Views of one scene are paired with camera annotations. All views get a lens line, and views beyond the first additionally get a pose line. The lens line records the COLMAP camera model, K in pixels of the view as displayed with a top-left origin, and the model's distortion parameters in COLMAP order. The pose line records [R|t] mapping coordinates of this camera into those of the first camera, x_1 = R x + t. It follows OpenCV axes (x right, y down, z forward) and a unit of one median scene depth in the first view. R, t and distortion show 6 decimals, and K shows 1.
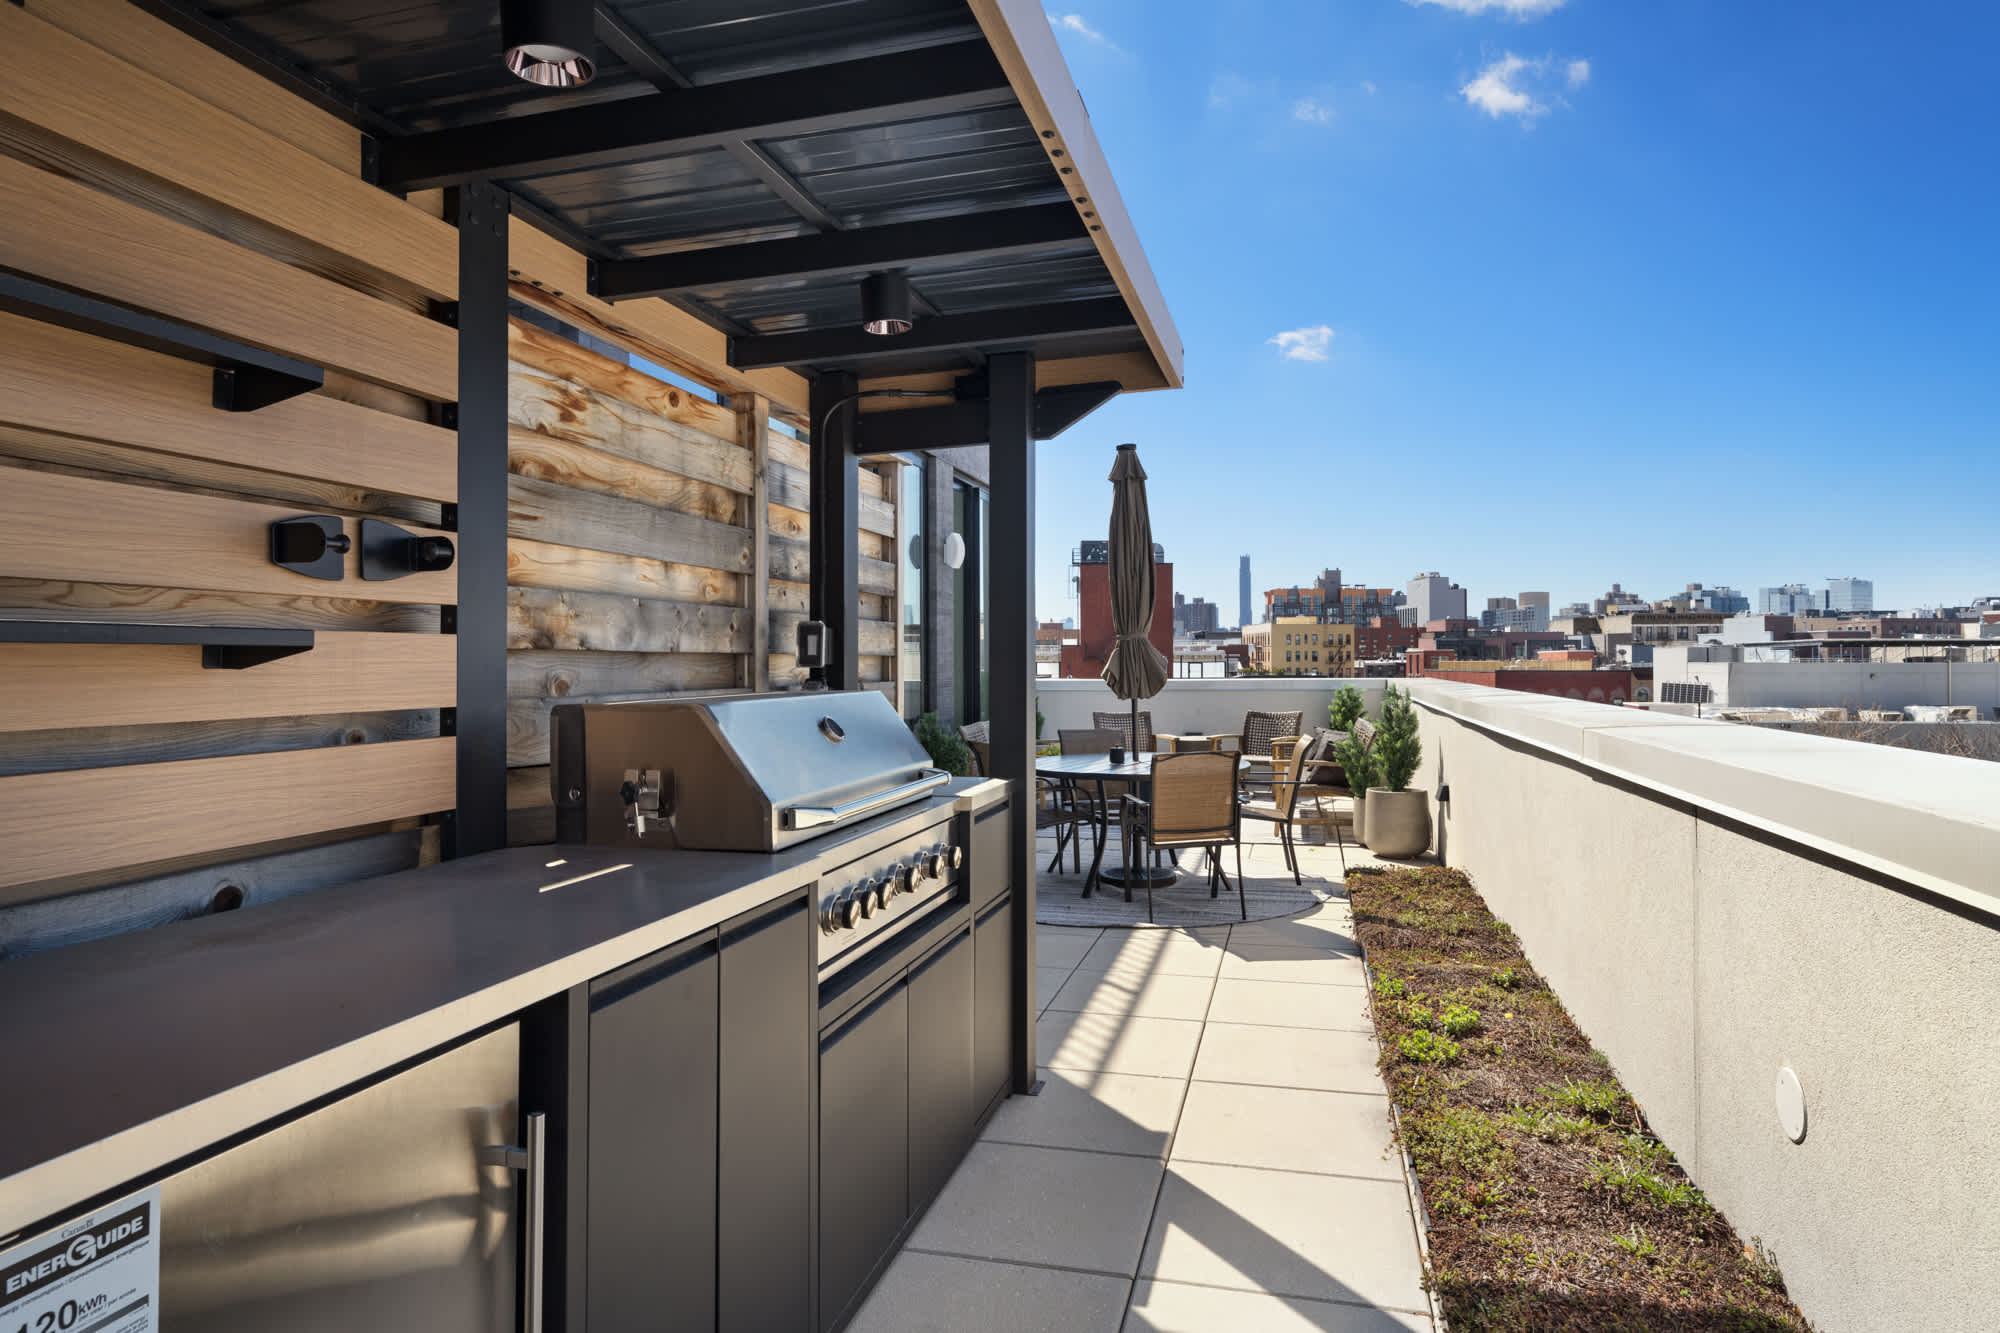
lens RADIAL K [[1133.2, 0, 1010.9], [0, 1133.2, 656.3], [0, 0, 1]] dist [0.002064, 0.000469]
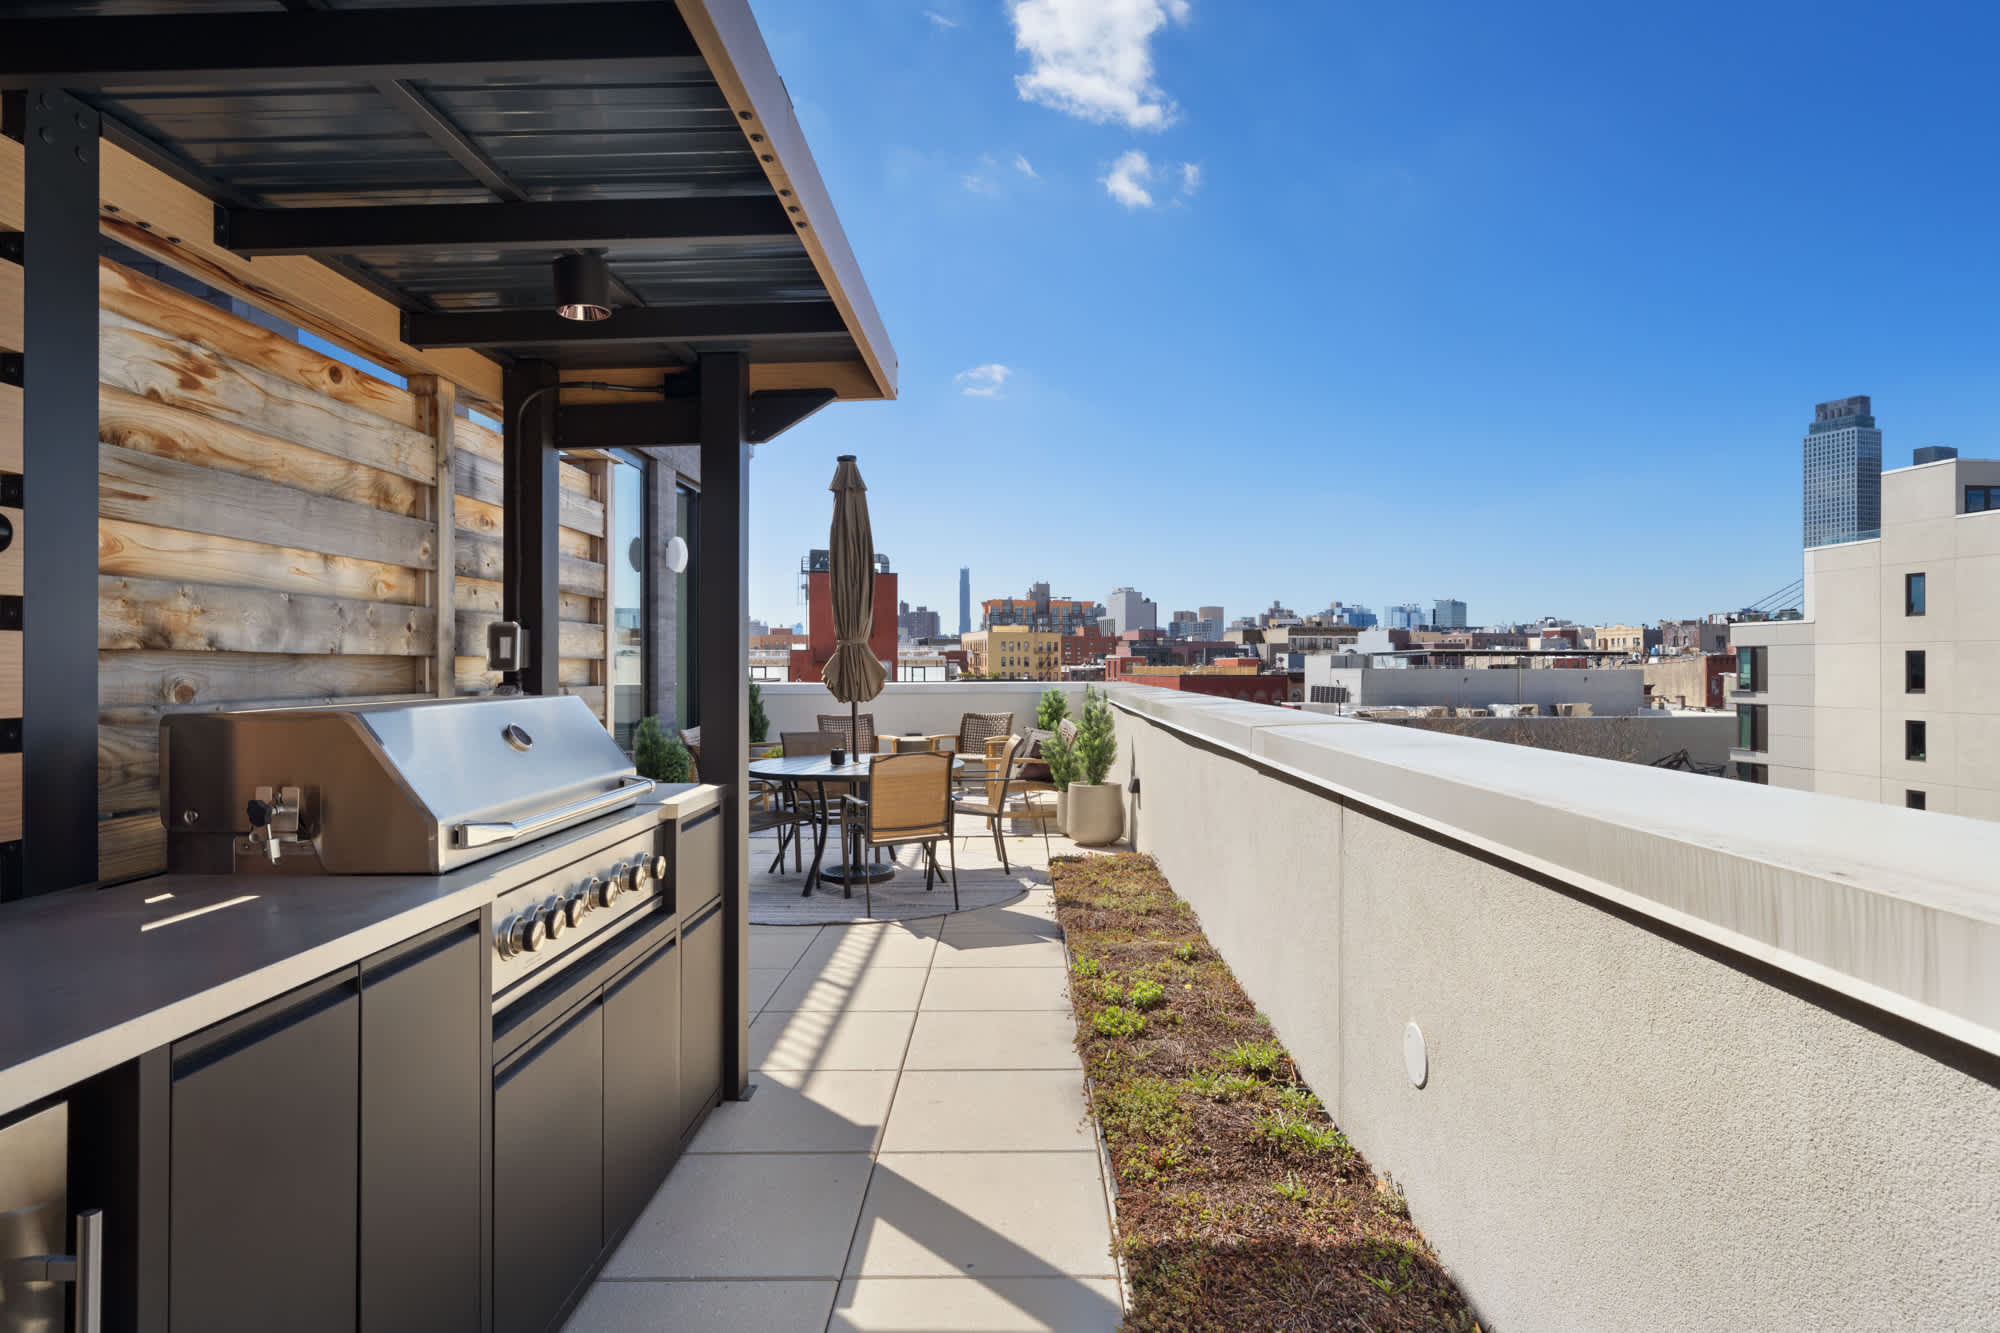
lens RADIAL K [[1069.1, 0, 1010.0], [0, 1069.1, 668.9], [0, 0, 1]] dist [0.000327, 0.000404]
pose [[0.969784, 0.002839, 0.243947, 0.009414], [-0.004625, 0.999967, 0.006749, 0.000026], [-0.243919, -0.007674, 0.969765, 0.020415]]
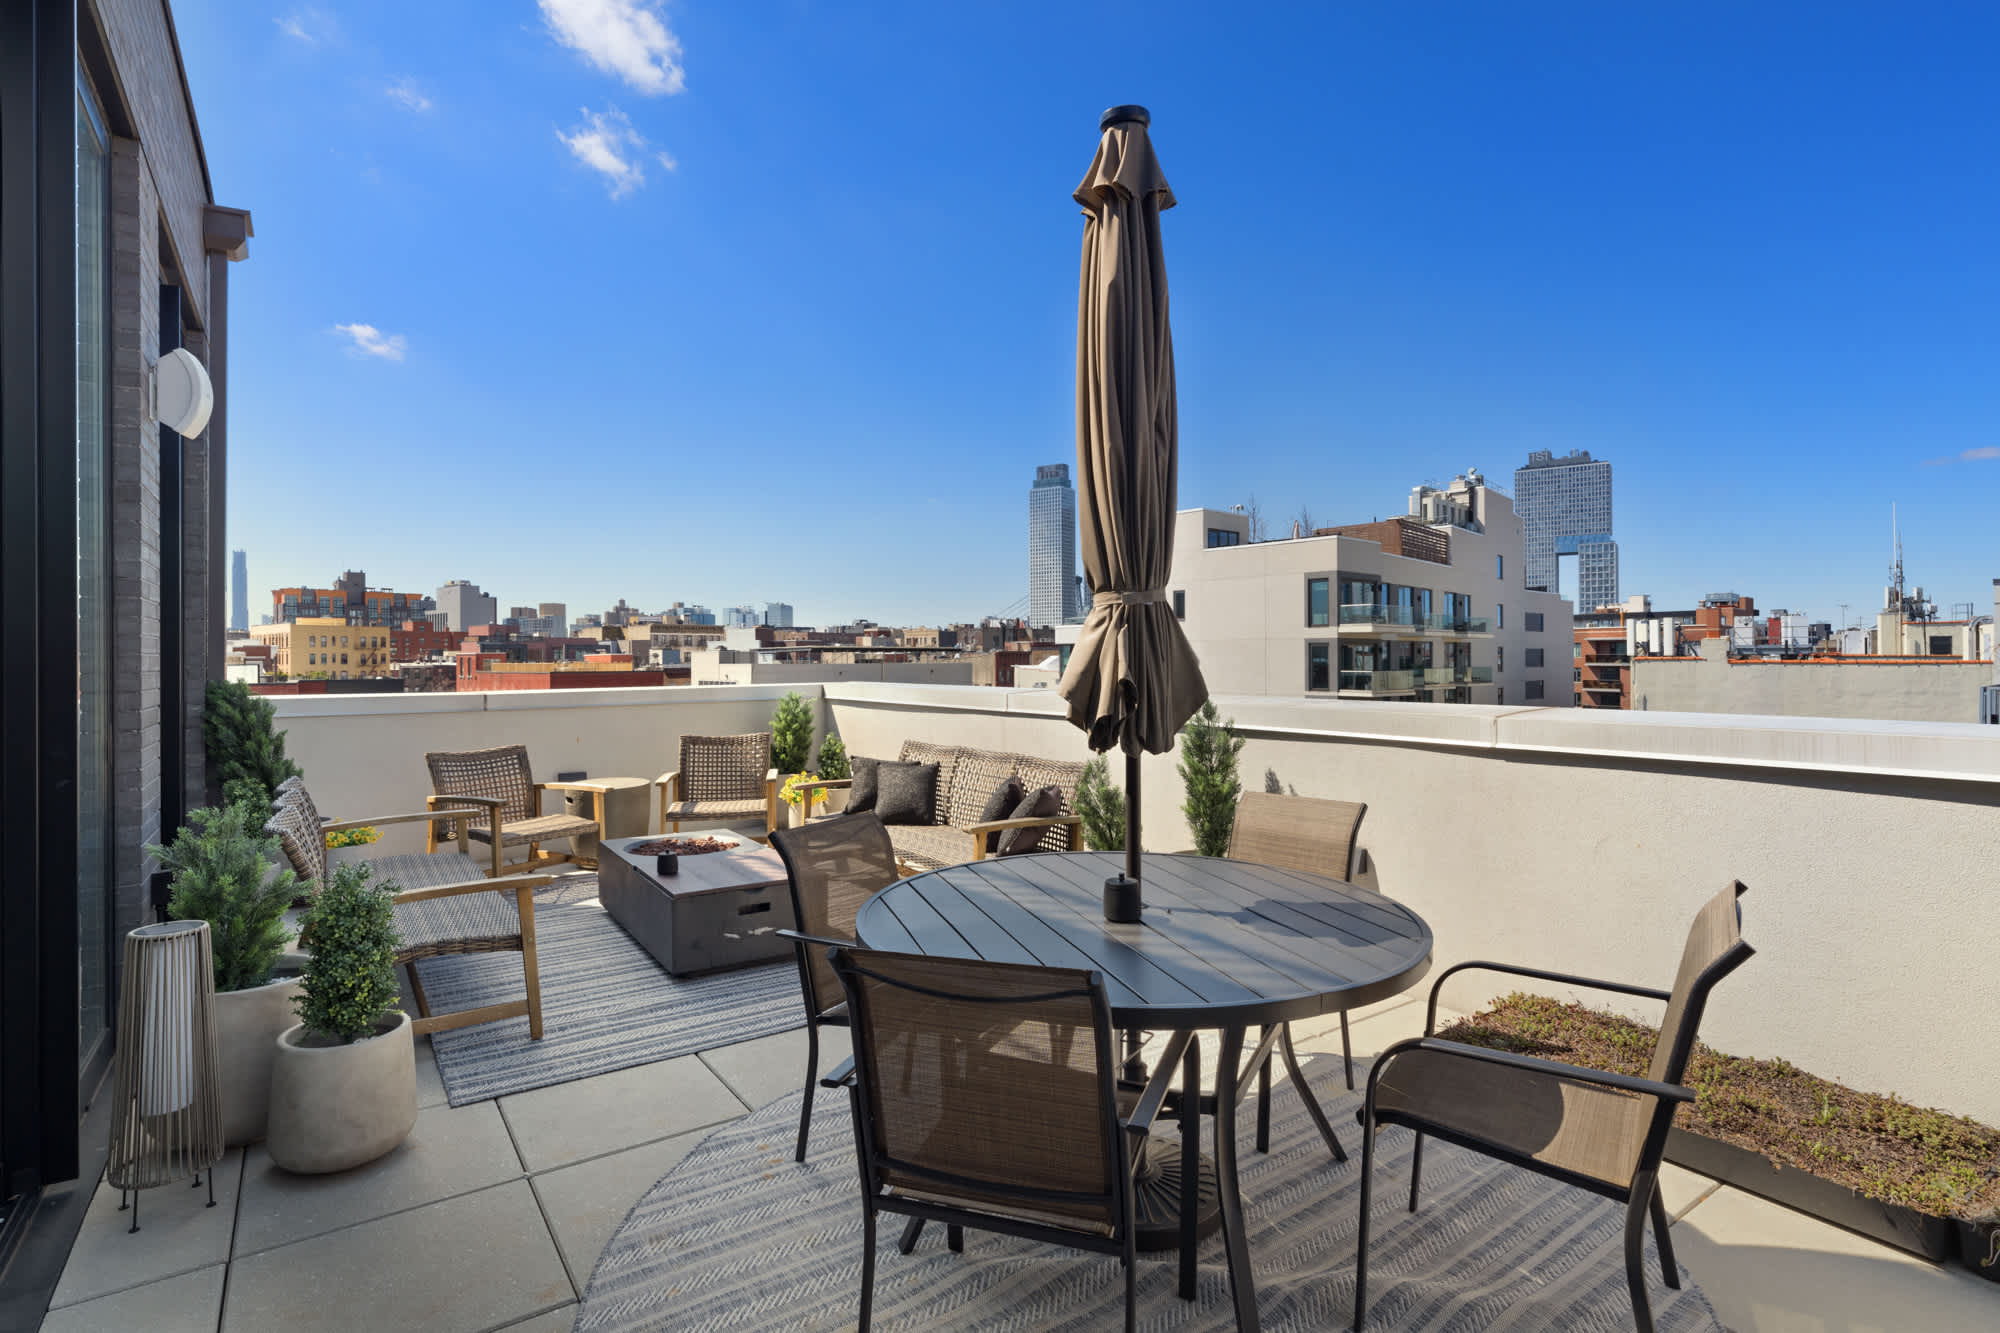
lens RADIAL K [[982.0, 0, 994.6], [0, 982.0, 662.7], [0, 0, 1]] dist [0.000058, 0.000011]
pose [[0.651840, -0.002559, 0.758352, -0.222086], [-0.000128, 0.999994, 0.003484, 0.006345], [-0.758356, -0.002368, 0.651836, 0.971893]]
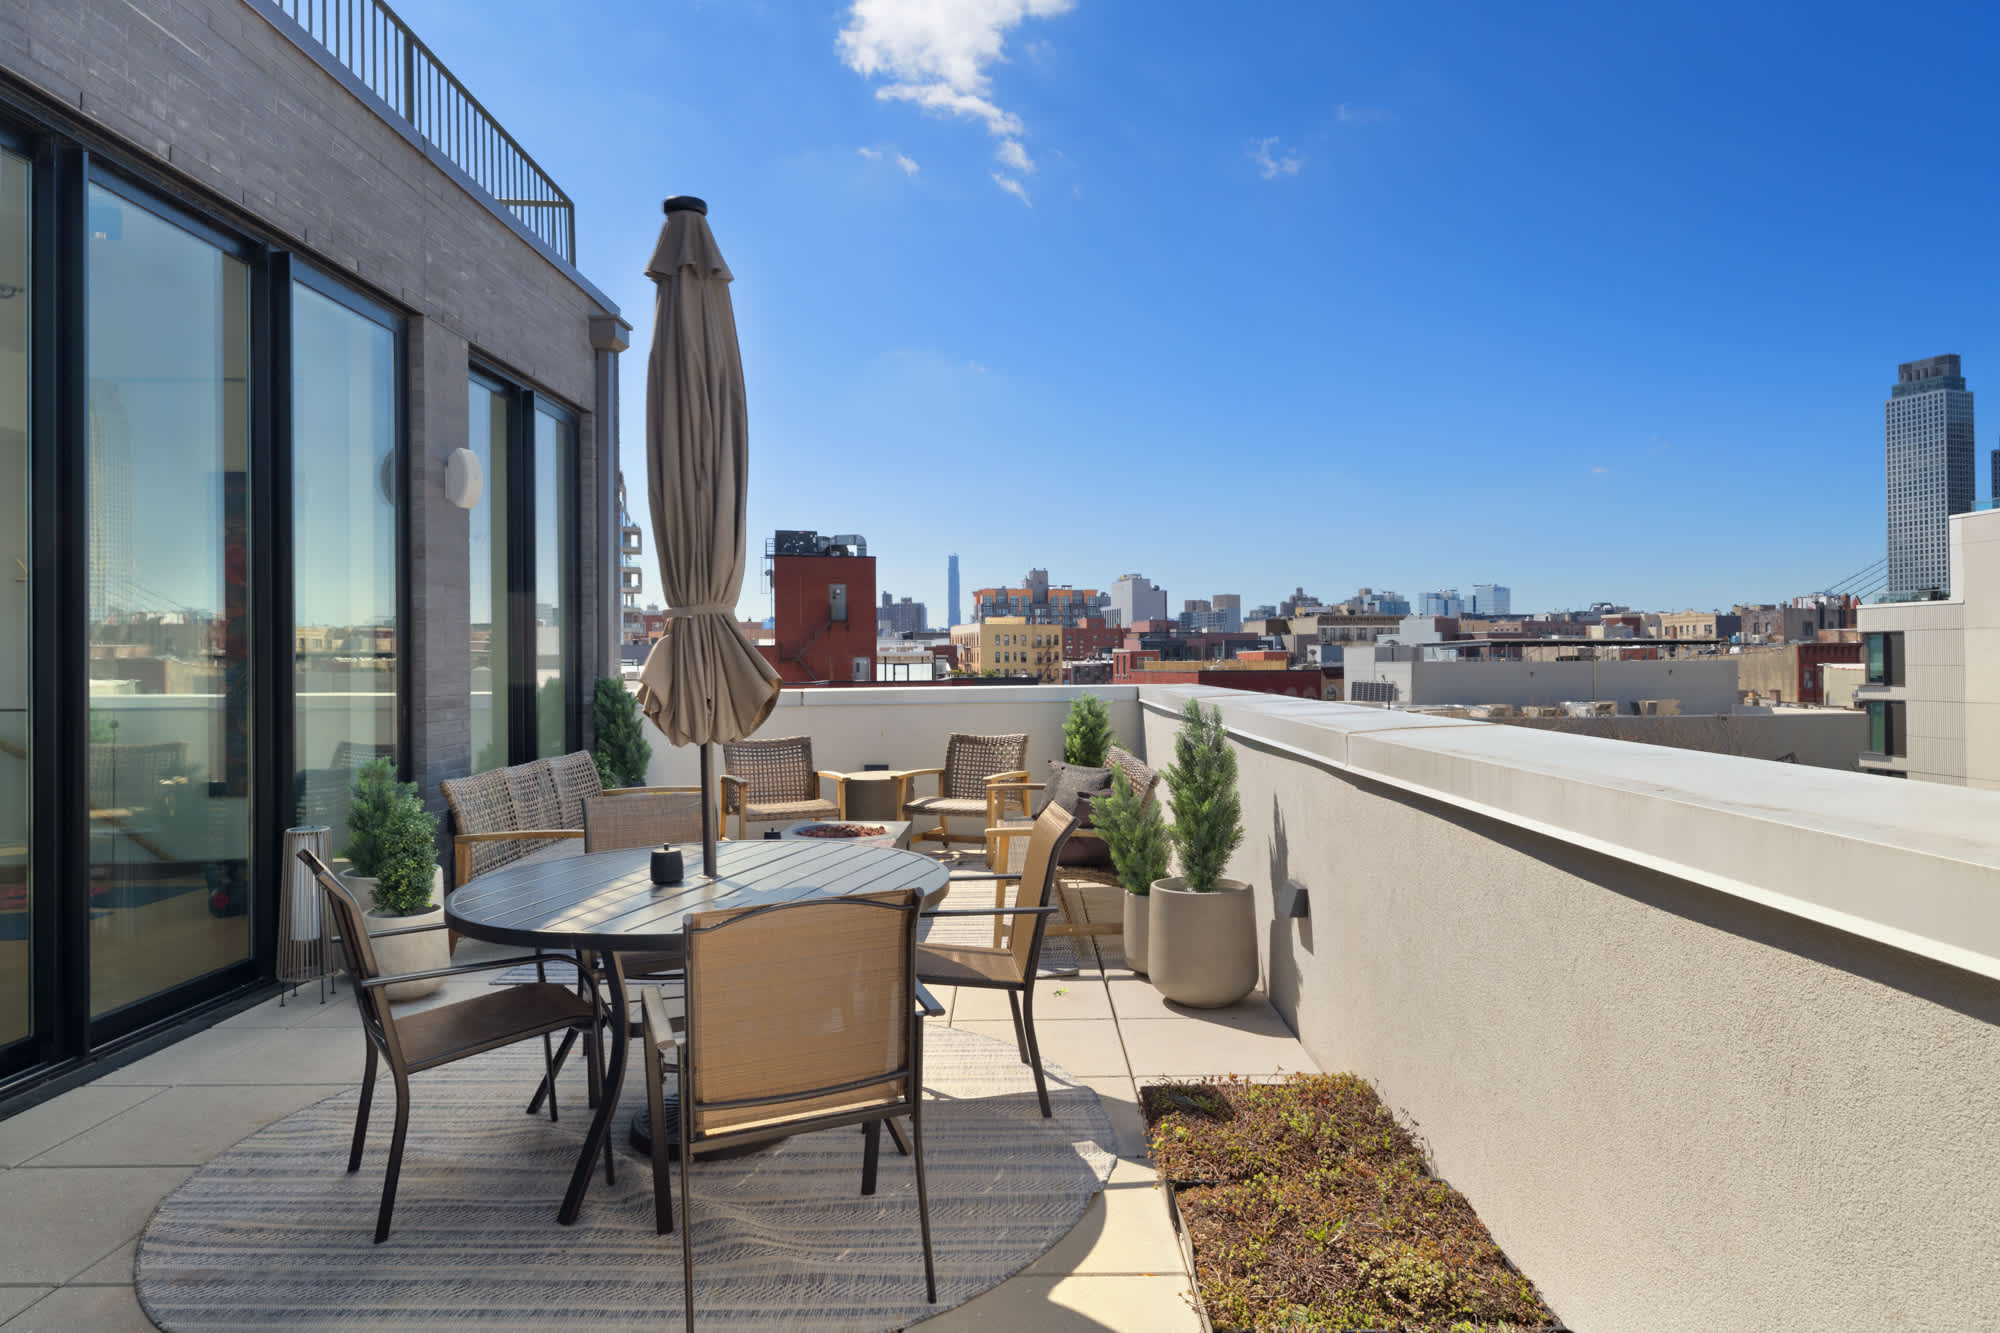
lens RADIAL K [[1175.9, 0, 1000.5], [0, 1175.9, 658.0], [0, 0, 1]] dist [0.001131, -0.001278]
pose [[0.970561, -0.003297, 0.240834, 0.131125], [0.003280, 0.999995, 0.000473, 0.002747], [-0.240834, 0.000331, 0.970566, 0.594081]]
